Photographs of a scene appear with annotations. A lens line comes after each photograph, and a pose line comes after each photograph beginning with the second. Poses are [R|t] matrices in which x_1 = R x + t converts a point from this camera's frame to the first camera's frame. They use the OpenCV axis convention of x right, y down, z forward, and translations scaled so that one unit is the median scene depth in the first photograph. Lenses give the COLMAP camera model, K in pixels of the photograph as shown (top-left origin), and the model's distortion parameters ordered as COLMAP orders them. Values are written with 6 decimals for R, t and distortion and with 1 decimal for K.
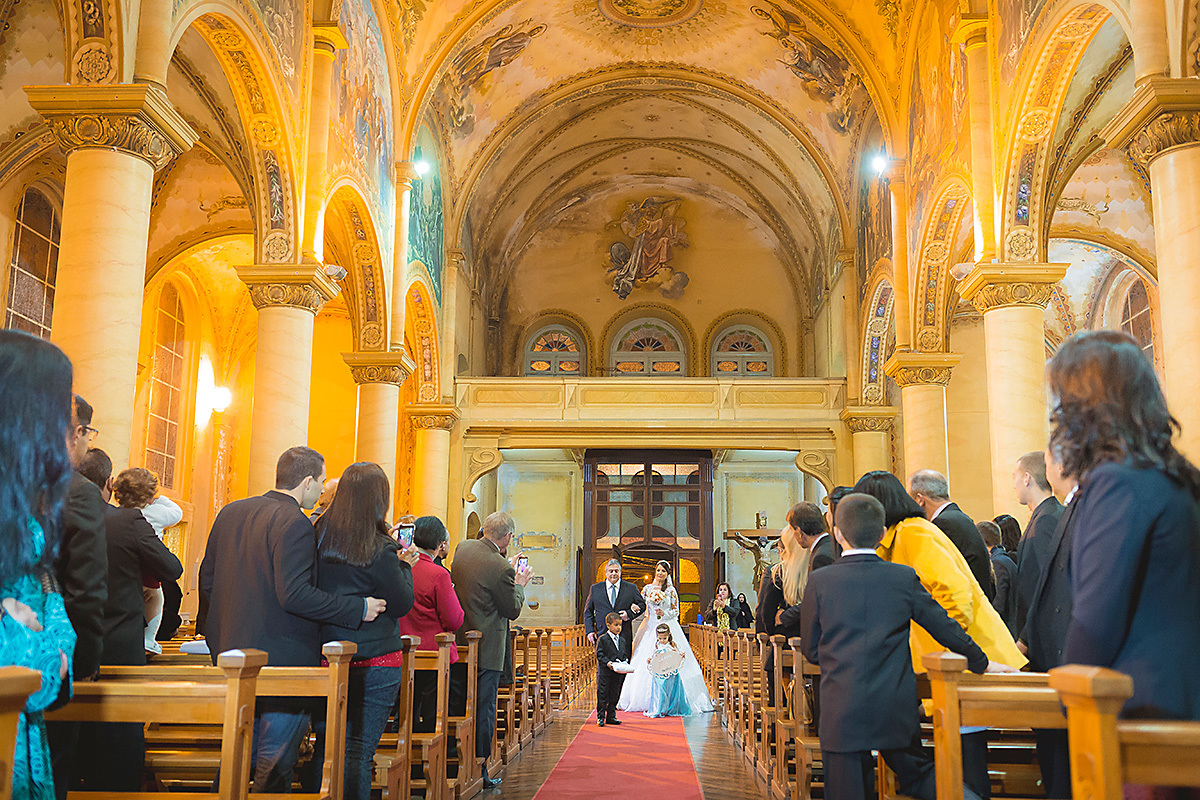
lens RADIAL K [[1145.6, 0, 600.0], [0, 1145.6, 400.0], [0, 0, 1]] dist [-0.003112, -0.012598]
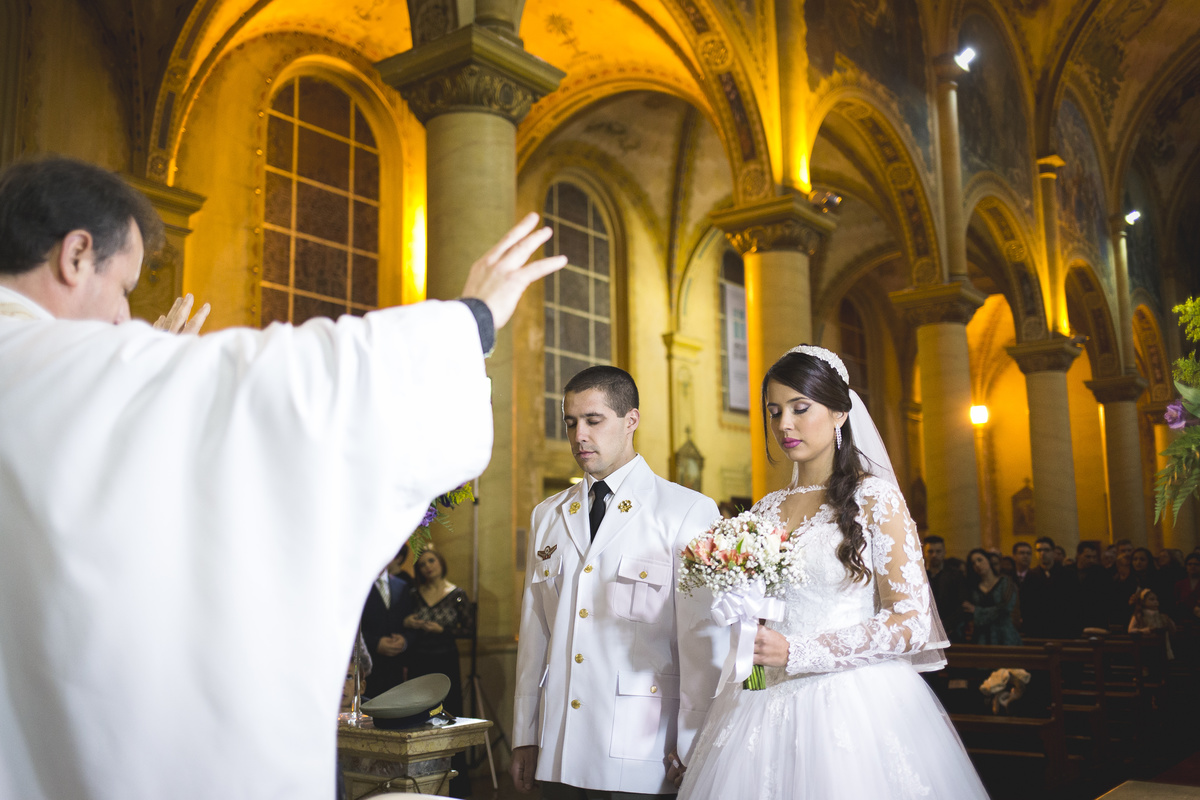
lens RADIAL K [[1145.6, 0, 600.0], [0, 1145.6, 400.0], [0, 0, 1]] dist [-0.003112, -0.012598]
pose [[0.818176, -0.105790, -0.565151, 0.035401], [0.124526, 0.992201, -0.005452, -0.060472], [0.561321, -0.065916, 0.824969, -0.249503]]
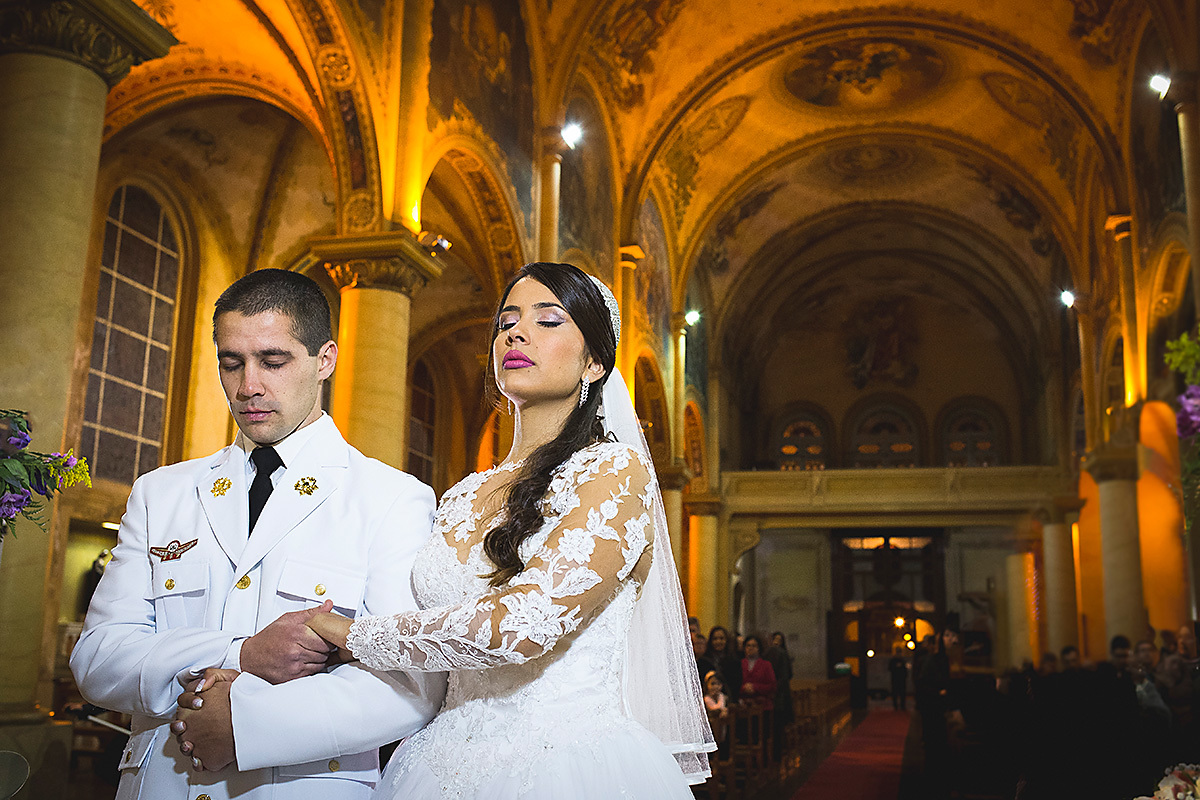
lens RADIAL K [[1167.6, 0, 600.0], [0, 1167.6, 400.0], [0, 0, 1]] dist [-0.080022, 0.078957]
pose [[0.977772, -0.036695, -0.206433, 0.006521], [0.029913, 0.998908, -0.035879, -0.054031], [0.207524, 0.028906, 0.977803, -0.229440]]
